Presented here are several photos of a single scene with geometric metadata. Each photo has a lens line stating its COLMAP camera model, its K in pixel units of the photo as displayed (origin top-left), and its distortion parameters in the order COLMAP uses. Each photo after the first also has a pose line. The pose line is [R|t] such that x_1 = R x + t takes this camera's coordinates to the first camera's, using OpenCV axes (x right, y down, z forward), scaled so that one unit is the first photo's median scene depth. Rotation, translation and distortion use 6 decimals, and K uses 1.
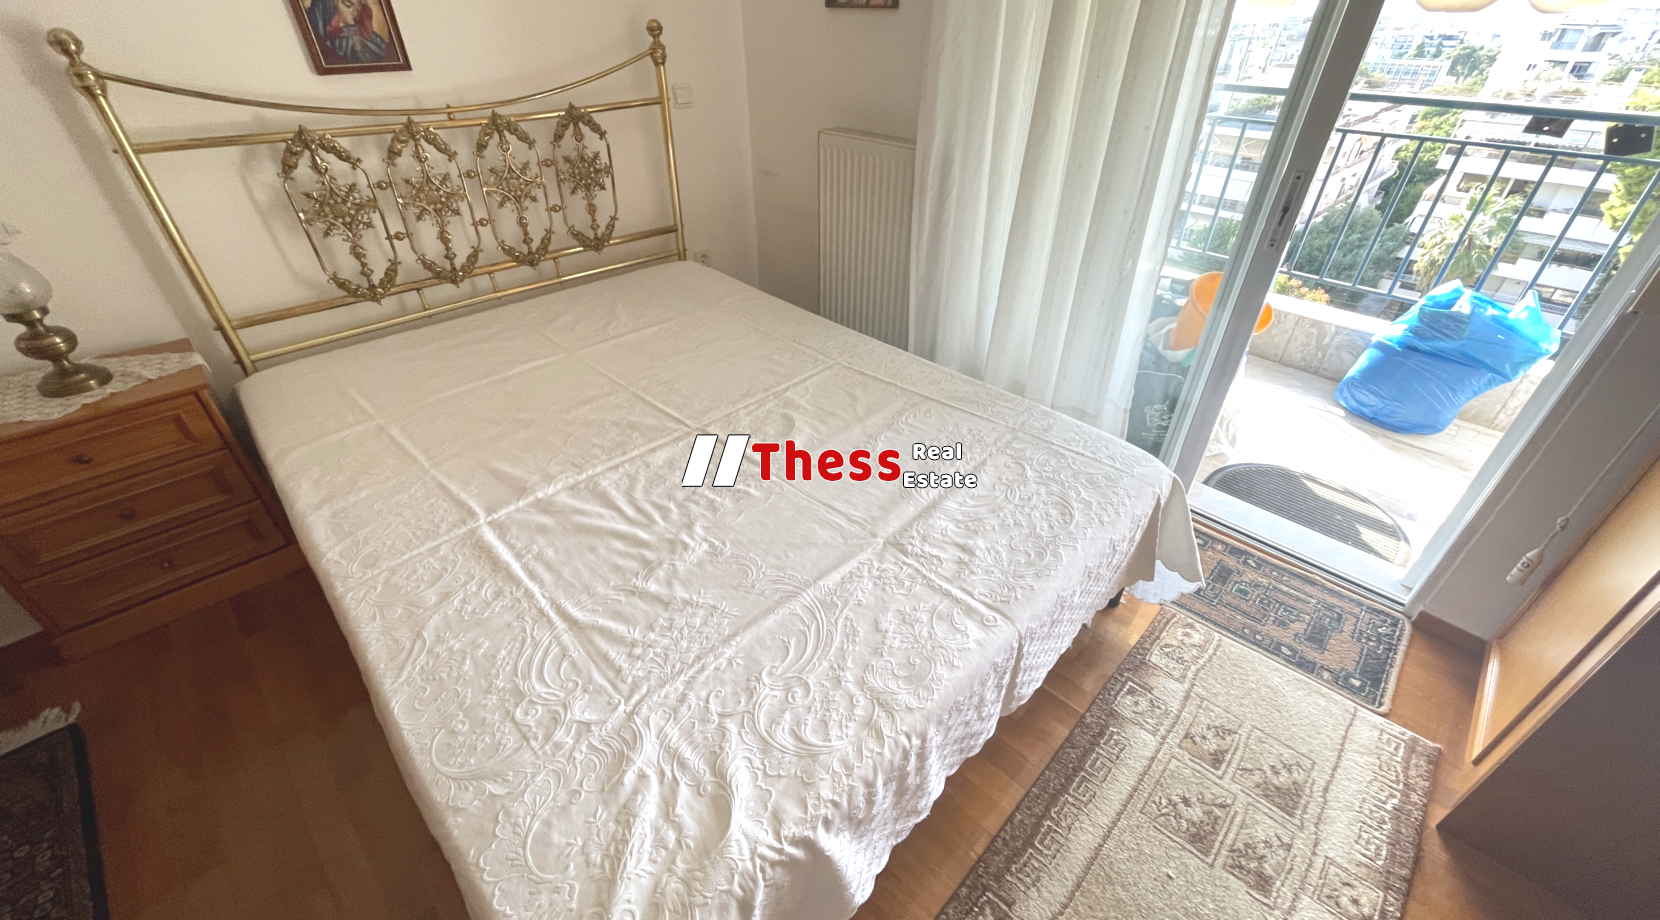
lens RADIAL K [[669.6, 0, 817.1], [0, 669.6, 461.2], [0, 0, 1]] dist [-0.004558, 0.001481]
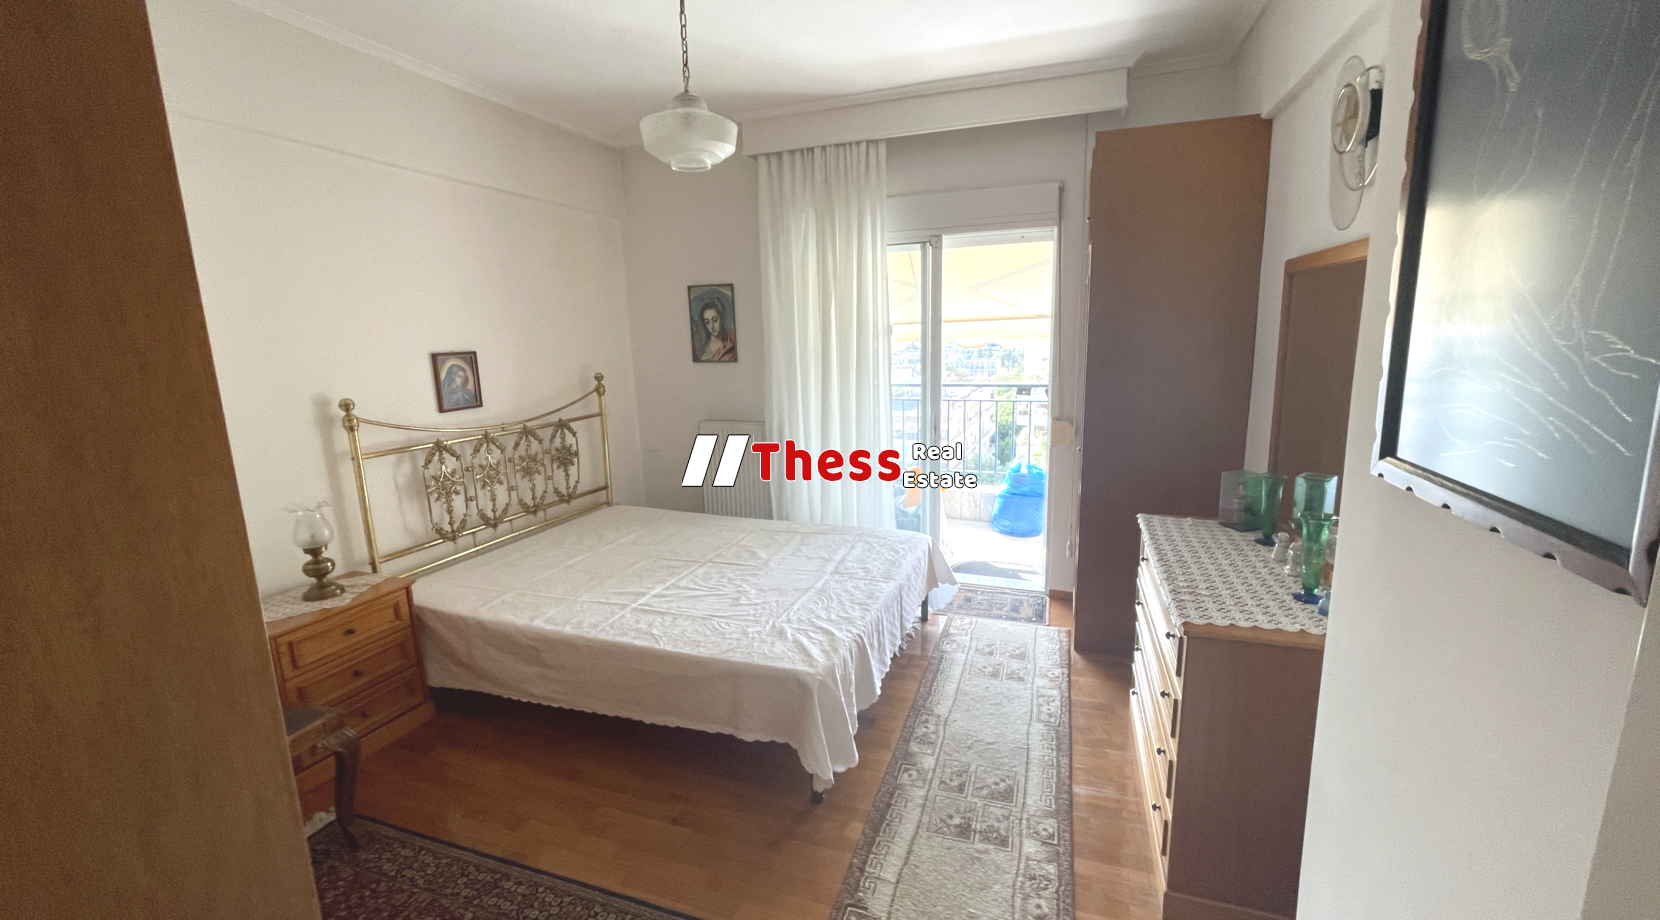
lens RADIAL K [[669.6, 0, 820.1], [0, 669.6, 450.7], [0, 0, 1]] dist [-0.004558, 0.001481]
pose [[0.910328, -0.103224, 0.400809, -0.473321], [0.261903, 0.893523, -0.364724, 0.340886], [-0.320484, 0.436991, 0.840433, -0.622888]]
